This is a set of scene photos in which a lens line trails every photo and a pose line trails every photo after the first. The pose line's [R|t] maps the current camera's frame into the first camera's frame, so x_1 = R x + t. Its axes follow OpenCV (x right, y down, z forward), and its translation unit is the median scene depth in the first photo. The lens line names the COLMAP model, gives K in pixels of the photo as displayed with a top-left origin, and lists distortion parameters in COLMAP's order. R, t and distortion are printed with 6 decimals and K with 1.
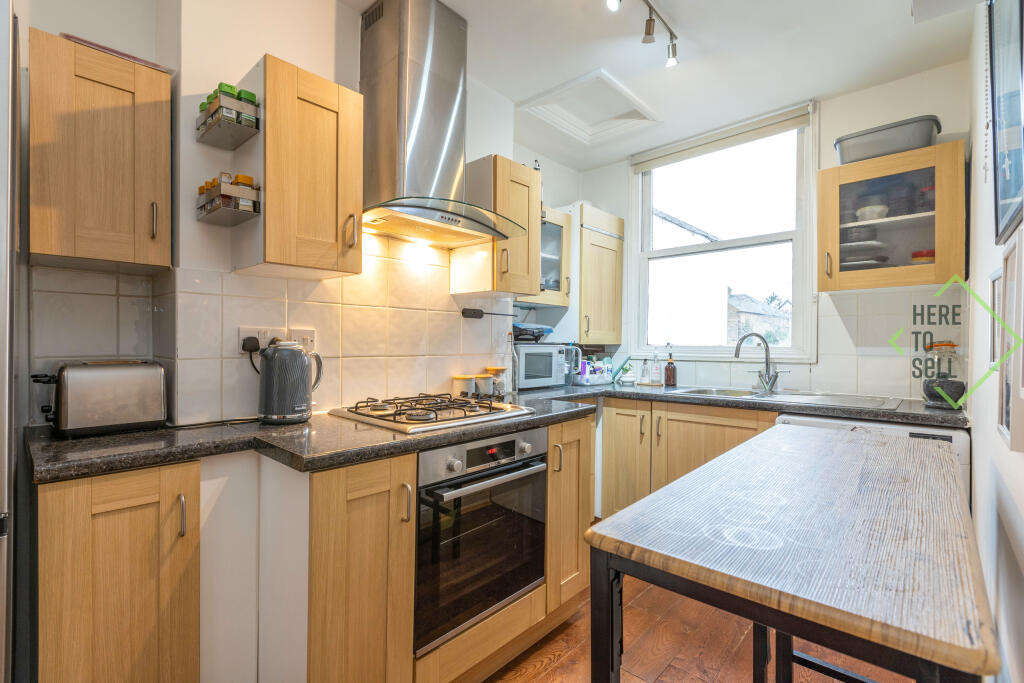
lens RADIAL K [[471.0, 0, 512.0], [0, 471.0, 341.5], [0, 0, 1]] dist [-0.001106, 0.000087]
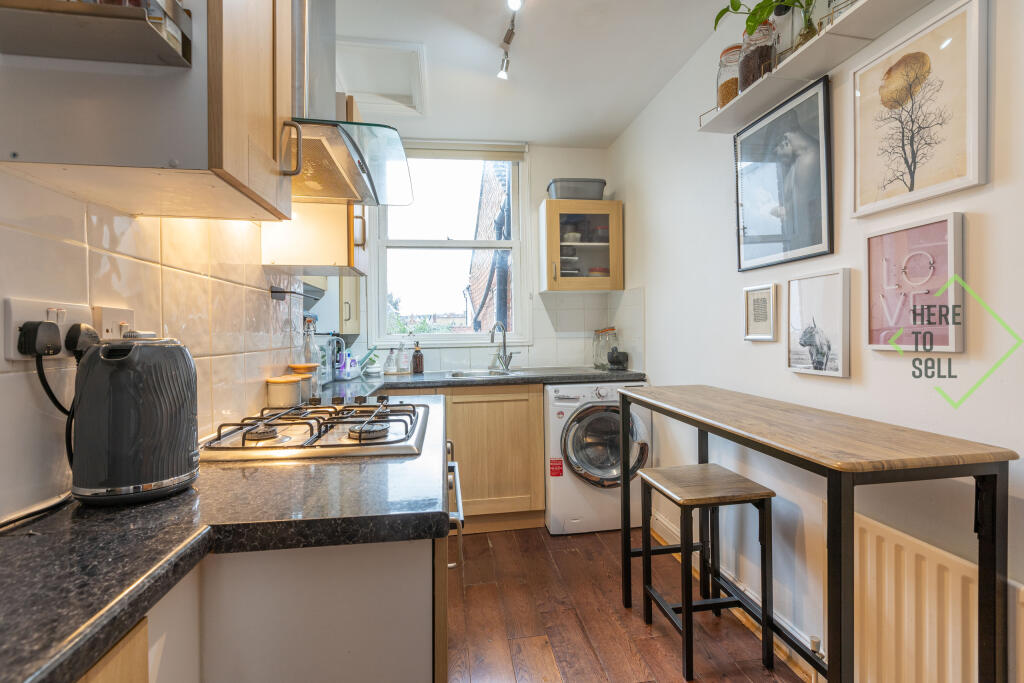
lens RADIAL K [[458.5, 0, 509.4], [0, 458.5, 335.9], [0, 0, 1]] dist [-0.000303, -0.000134]
pose [[0.626561, -0.018962, 0.779142, -0.452660], [0.013704, 0.999817, 0.013312, 0.002690], [-0.779252, 0.002337, 0.626706, 0.291246]]
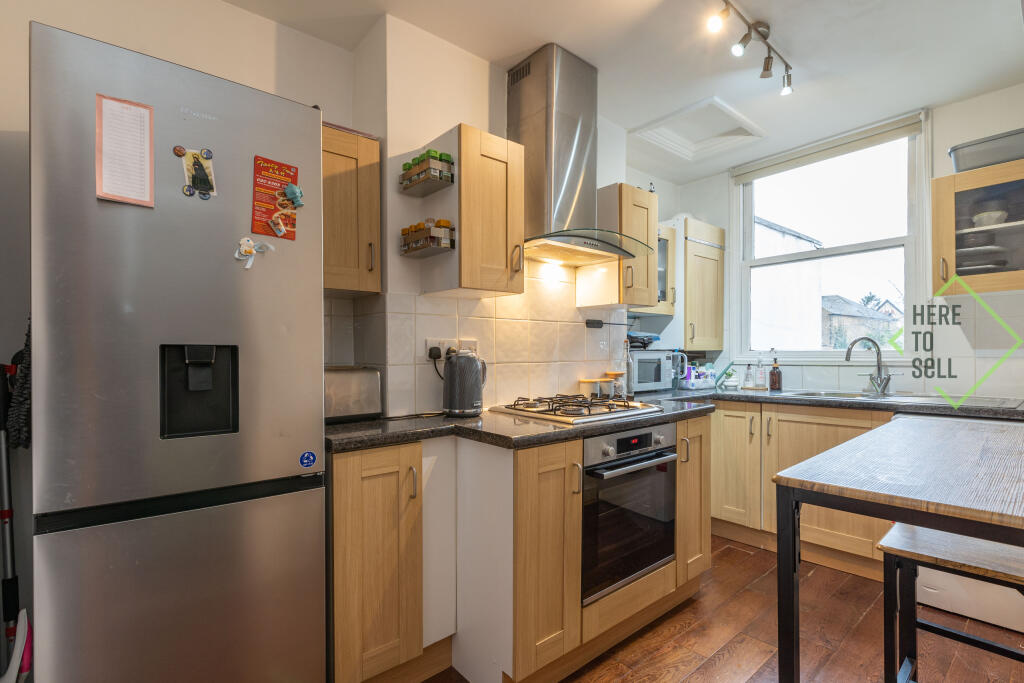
lens RADIAL K [[488.7, 0, 516.3], [0, 488.7, 353.7], [0, 0, 1]] dist [-0.000691, -0.001316]
pose [[0.992916, -0.011995, -0.118210, -0.141530], [0.012734, 0.999904, 0.005492, 0.002770], [0.118133, -0.006959, 0.992973, -0.184238]]
